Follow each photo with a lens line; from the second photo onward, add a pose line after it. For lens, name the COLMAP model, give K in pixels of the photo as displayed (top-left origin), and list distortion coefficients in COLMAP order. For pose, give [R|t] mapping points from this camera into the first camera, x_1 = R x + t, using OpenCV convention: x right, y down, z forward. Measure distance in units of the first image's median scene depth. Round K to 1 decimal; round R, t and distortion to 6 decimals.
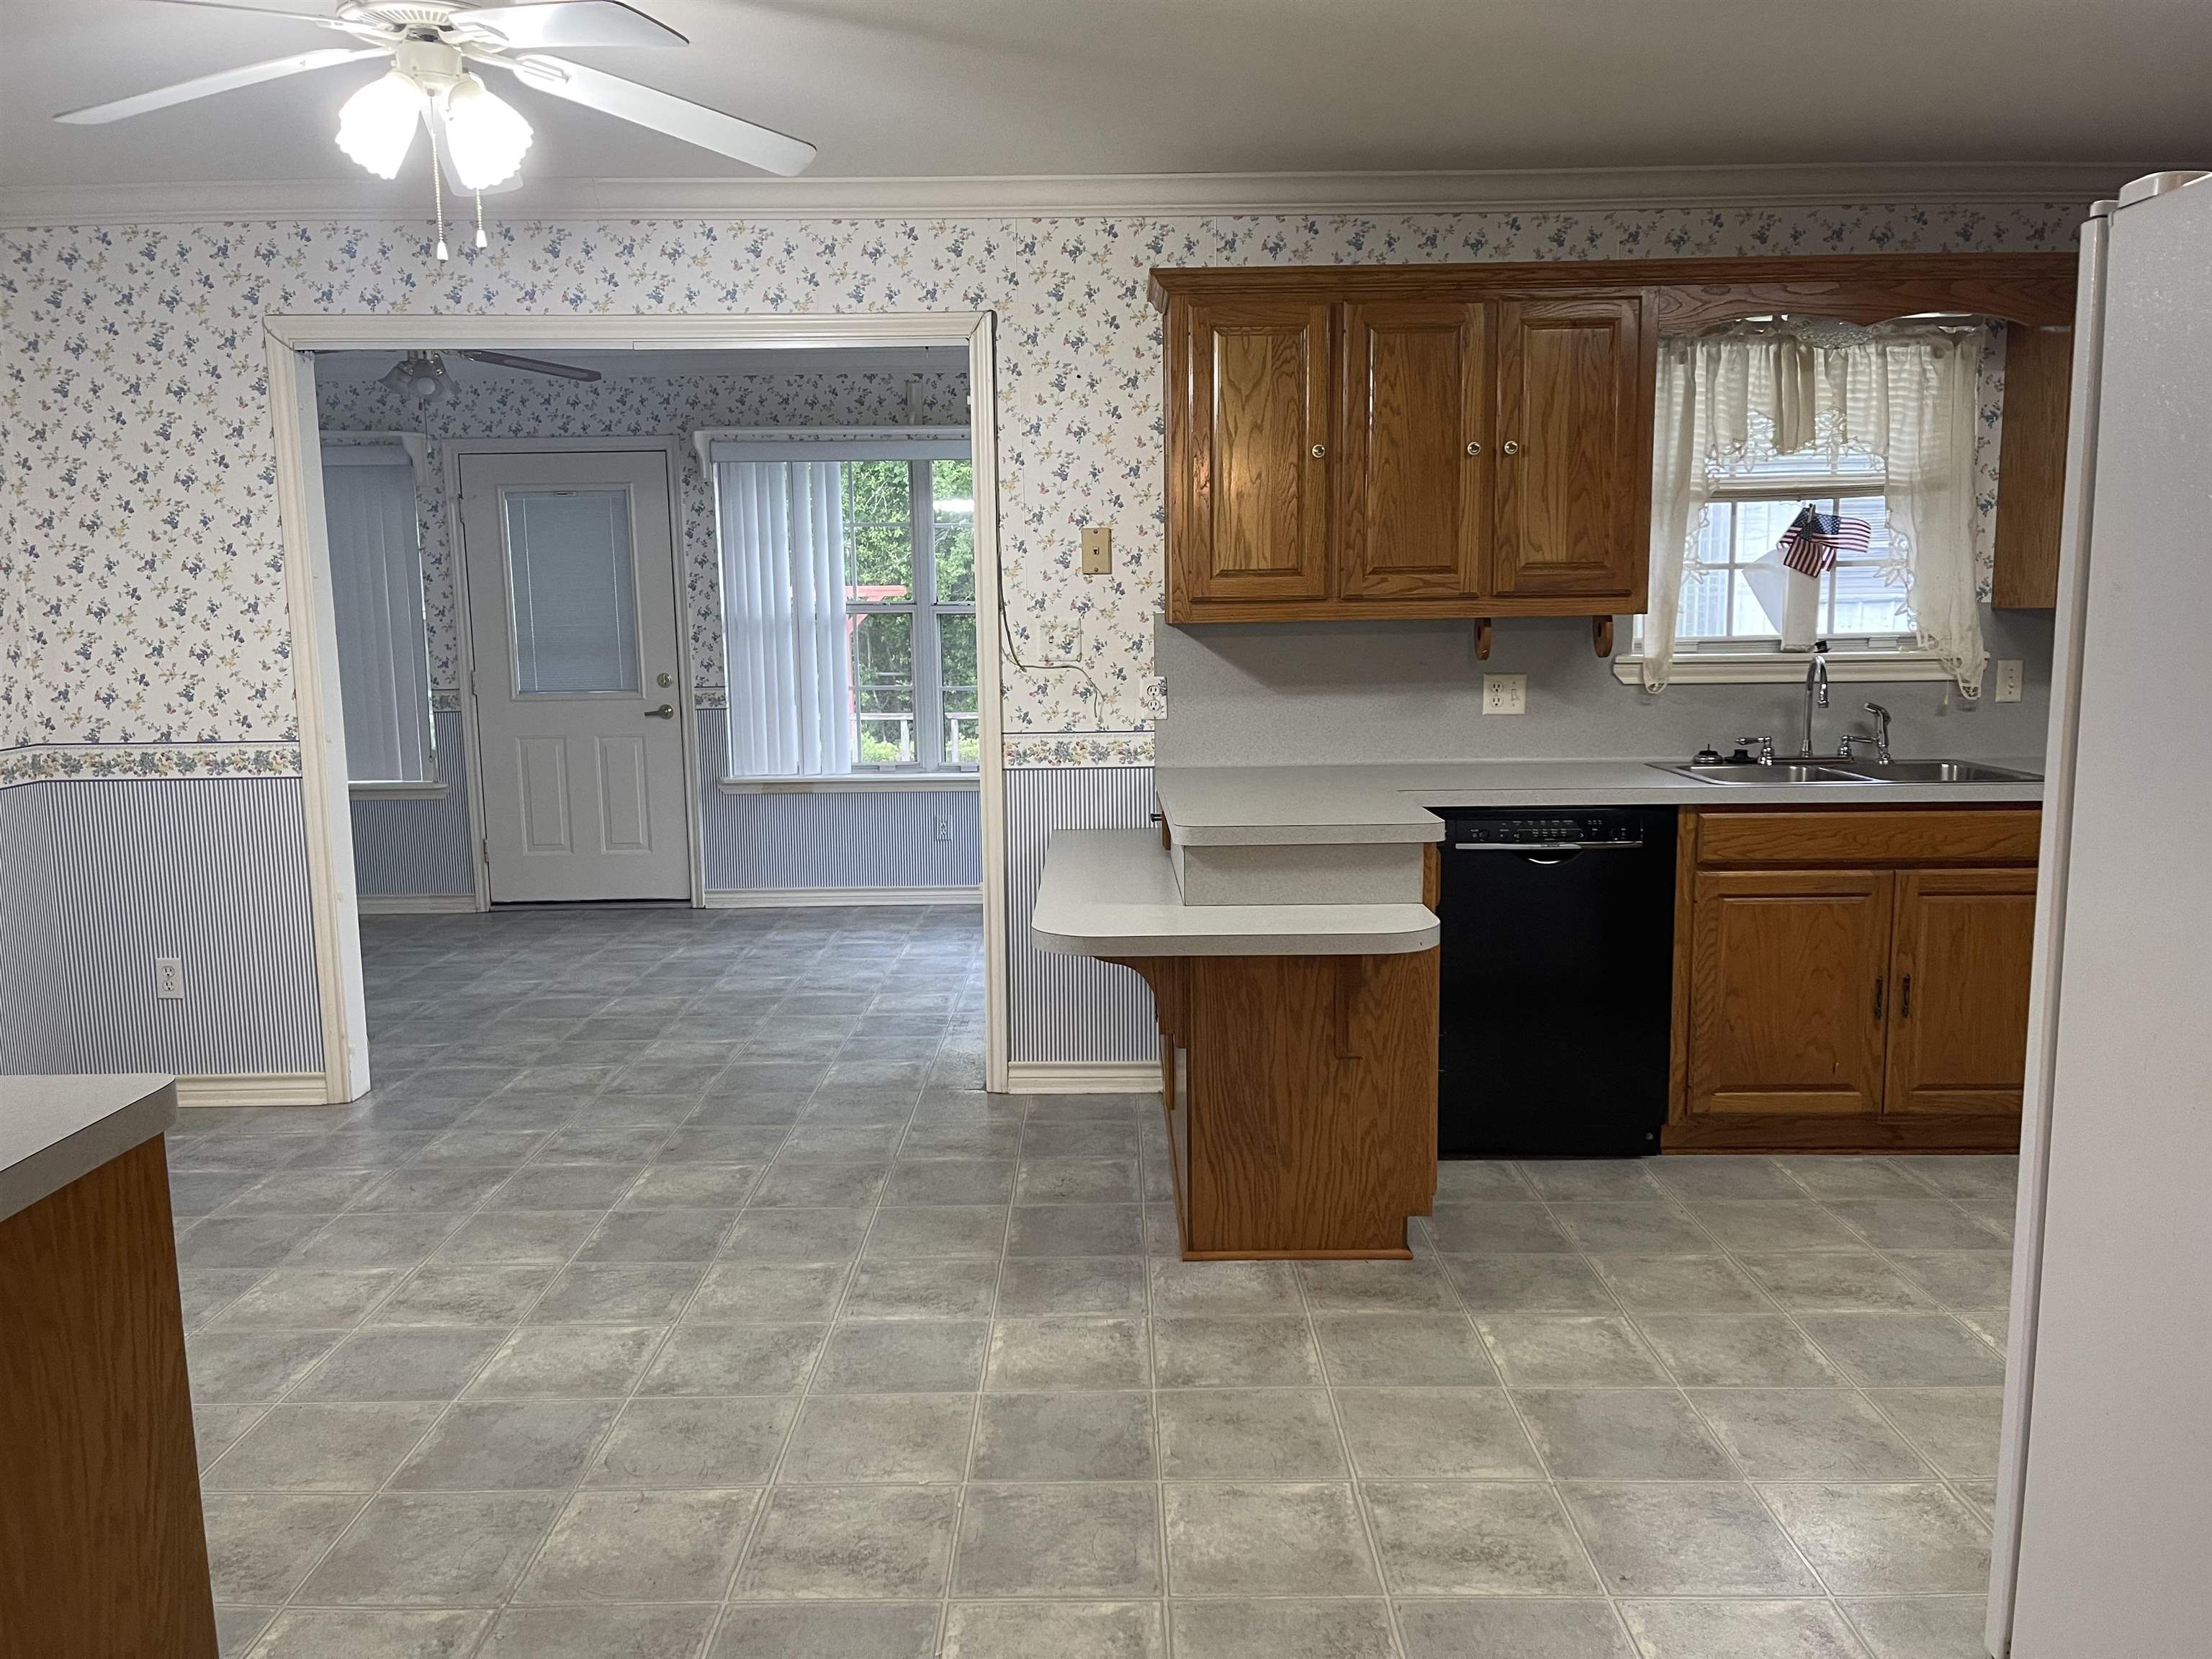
lens RADIAL K [[1689.4, 0, 1103.9], [0, 1689.4, 835.4], [0, 0, 1]] dist [0.077615, -0.104076]
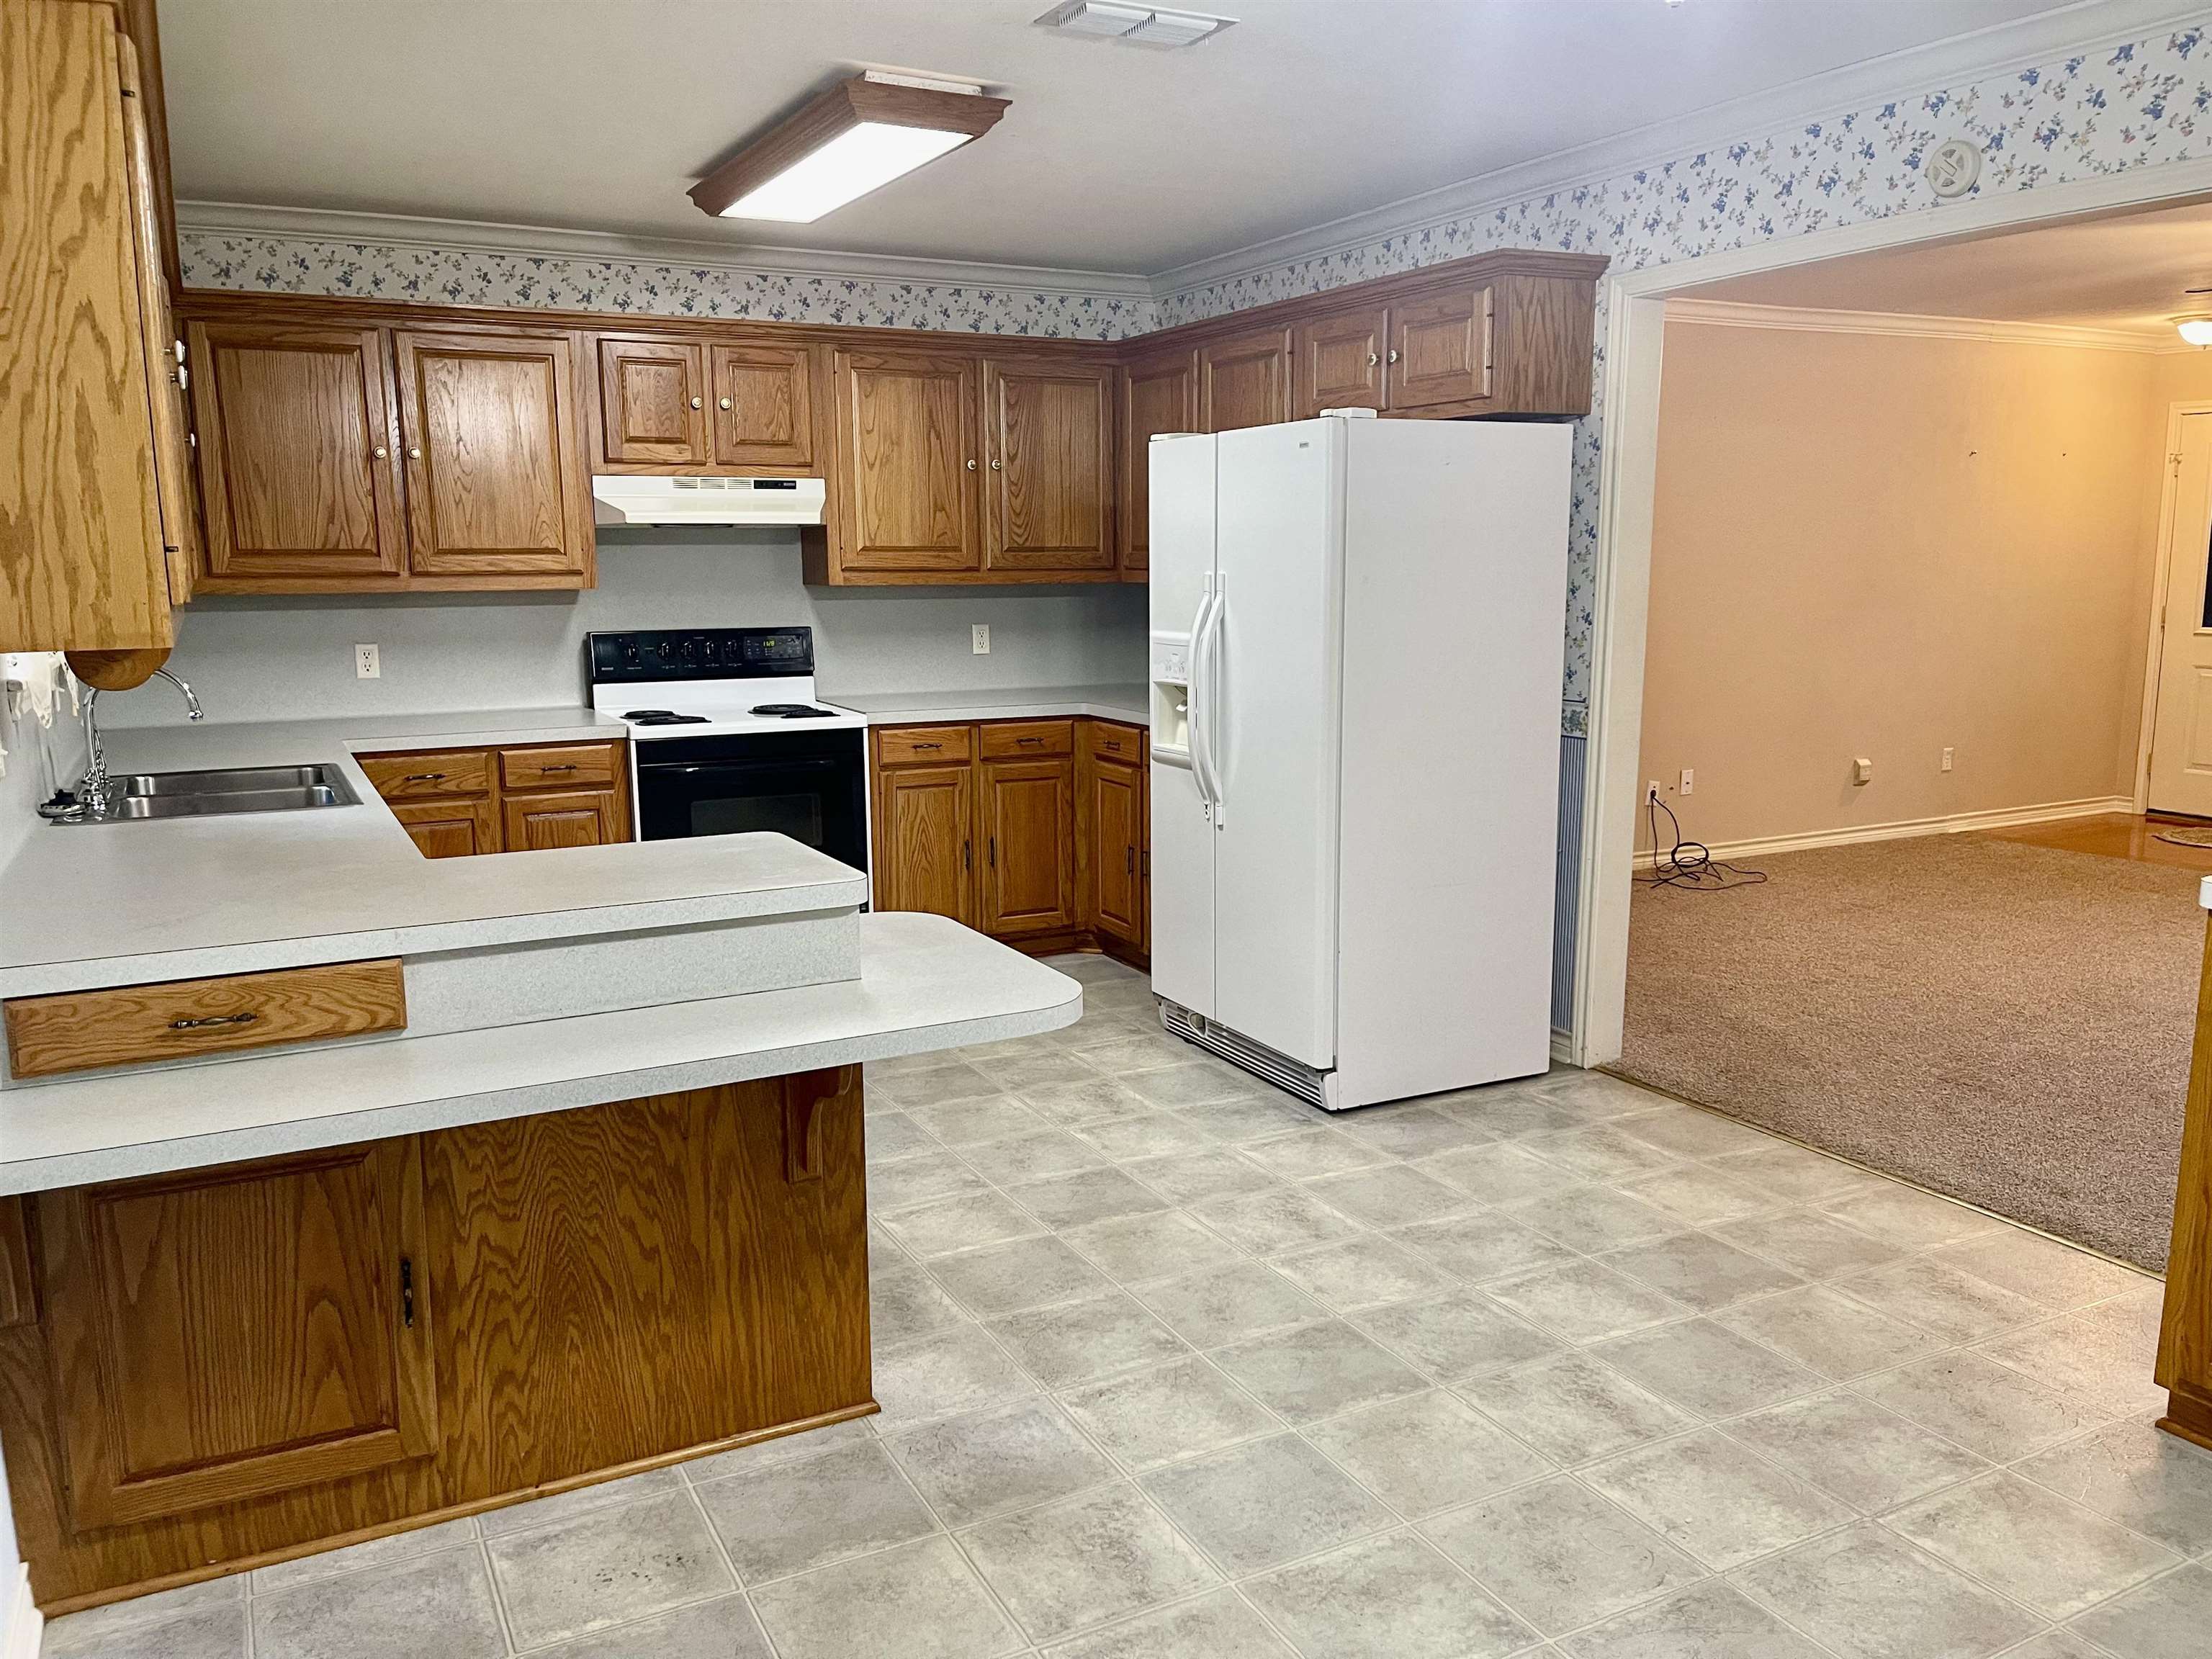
lens RADIAL K [[1689.4, 0, 1103.9], [0, 1689.4, 835.4], [0, 0, 1]] dist [0.077615, -0.104076]
pose [[-0.463583, -0.131389, 0.876258, -0.528878], [0.131394, 0.967817, 0.214631, -0.136859], [-0.876257, 0.214634, -0.431399, 0.932647]]
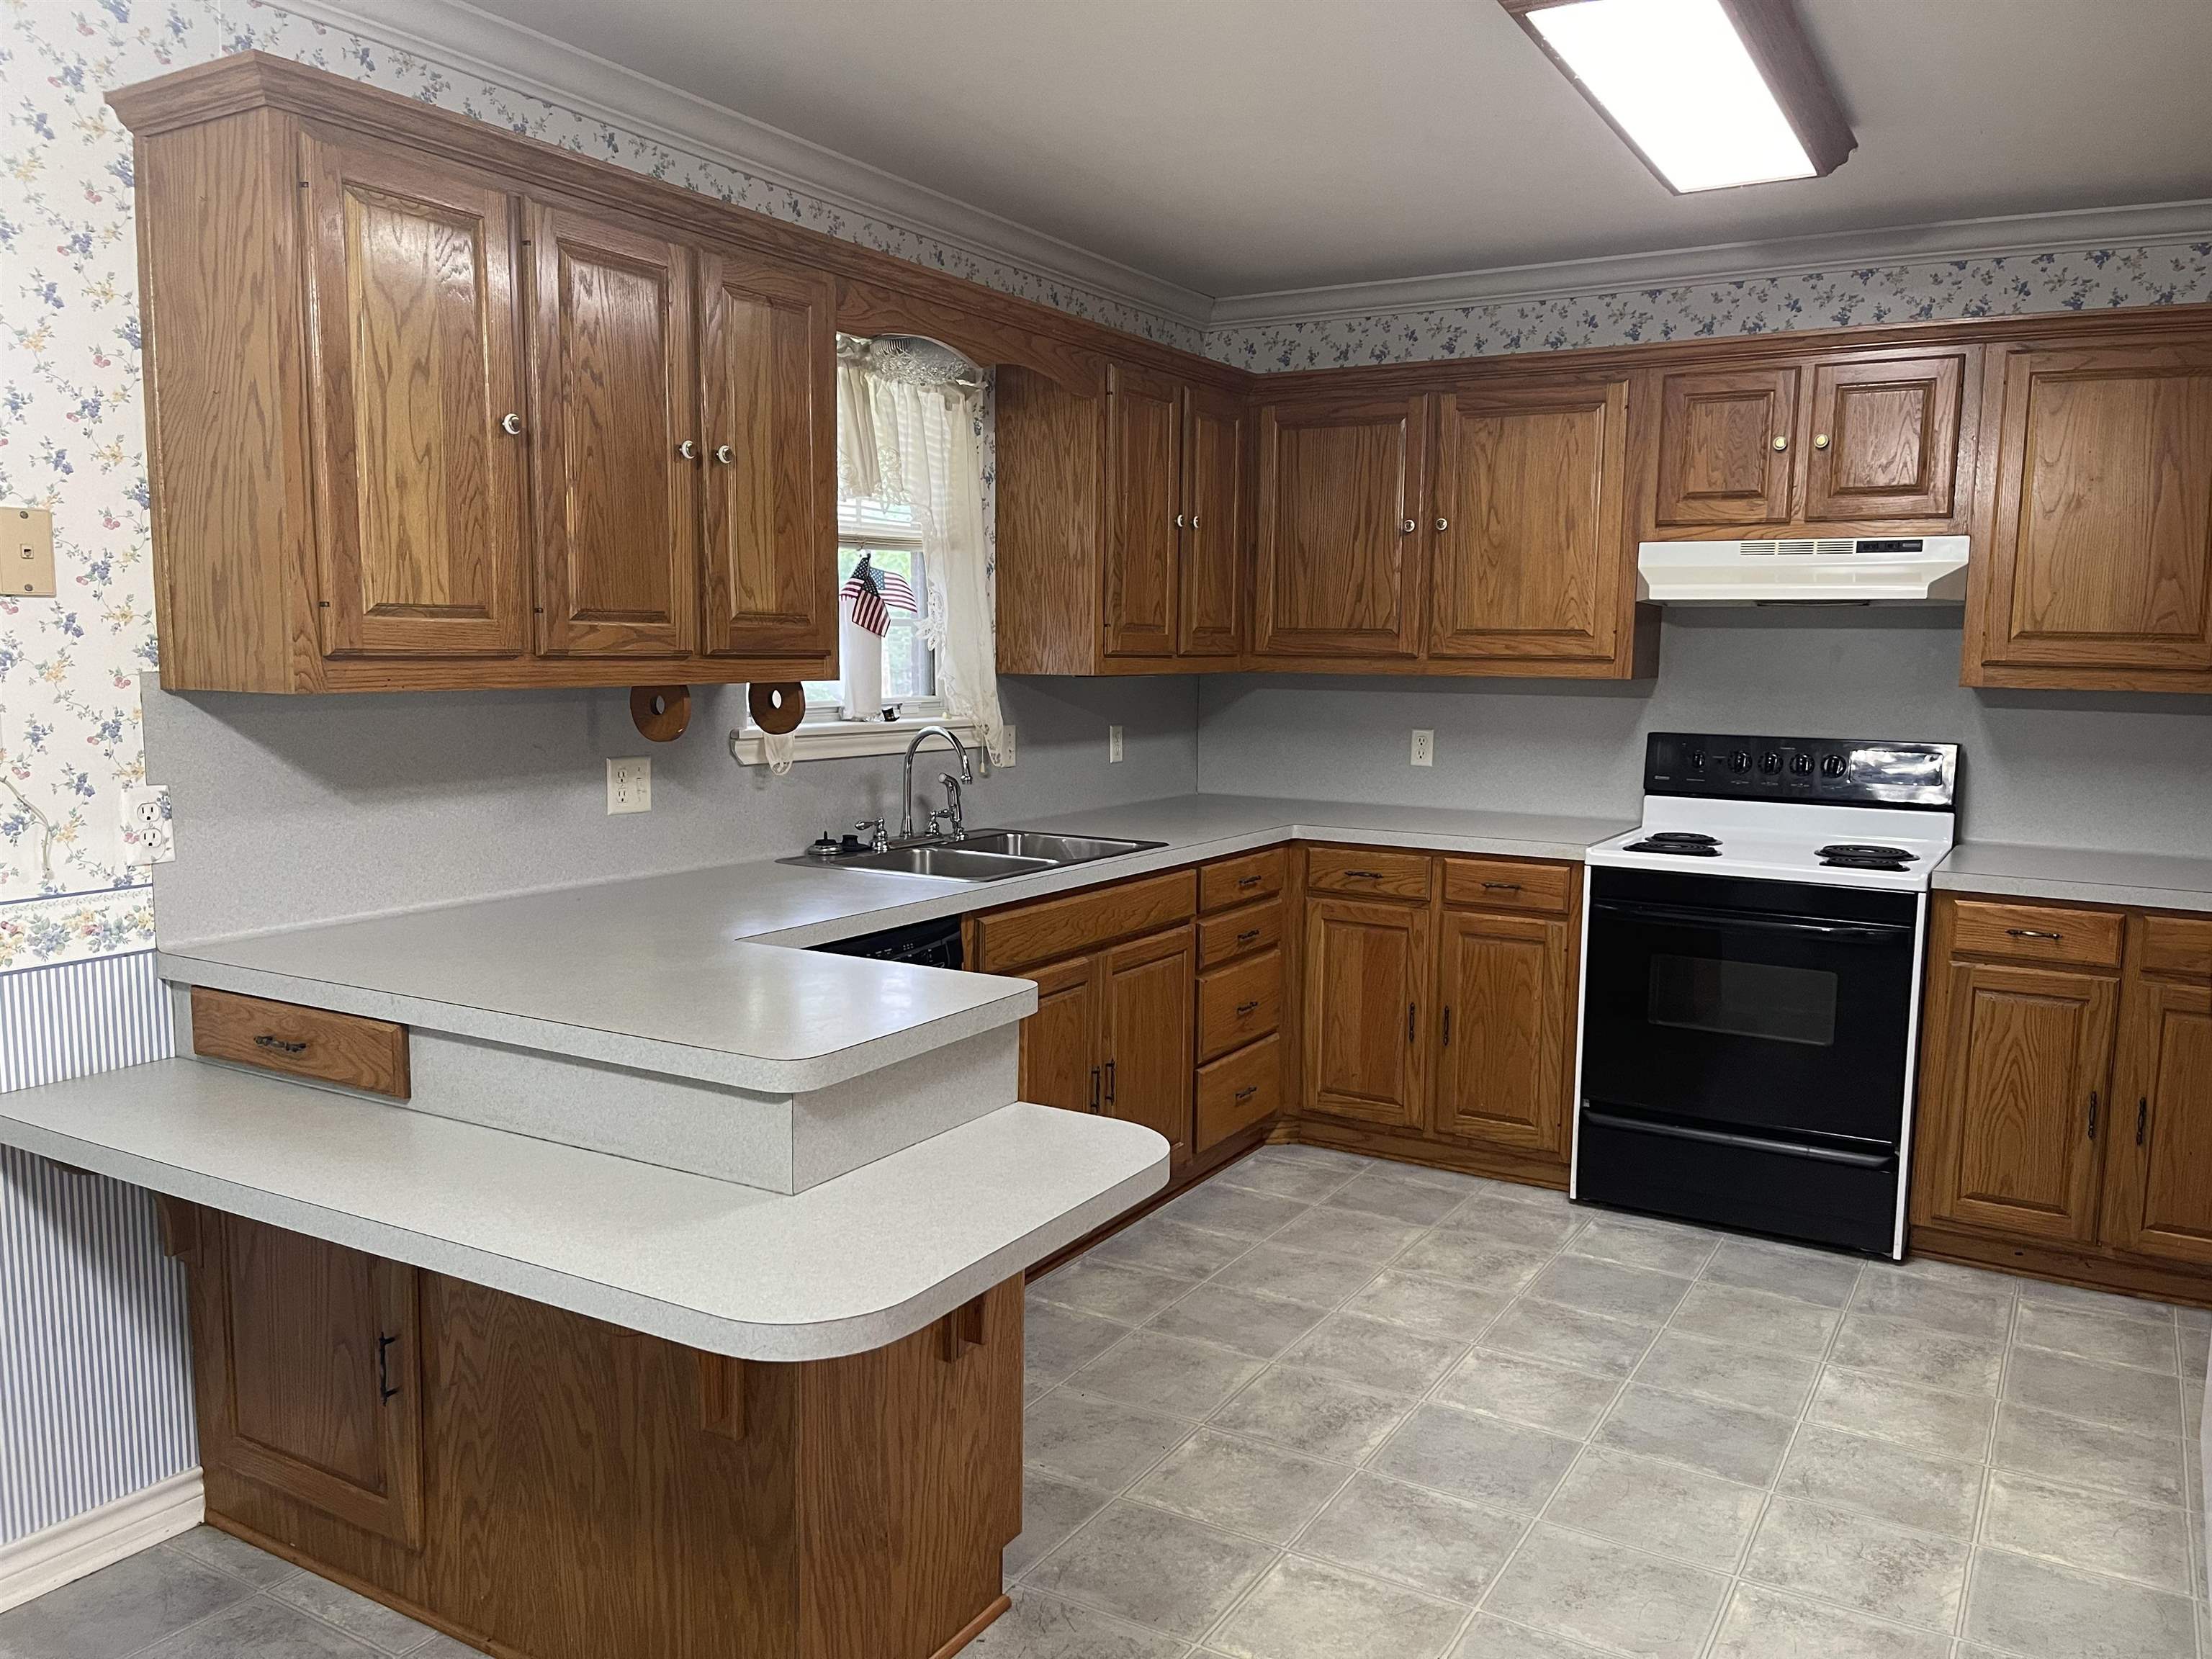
lens RADIAL K [[1689.4, 0, 1103.9], [0, 1689.4, 835.4], [0, 0, 1]] dist [0.077615, -0.104076]
pose [[0.503317, -0.080723, 0.860323, -0.297541], [0.093995, 0.994834, 0.038354, -0.071175], [-0.858974, 0.061562, 0.508304, 0.457722]]
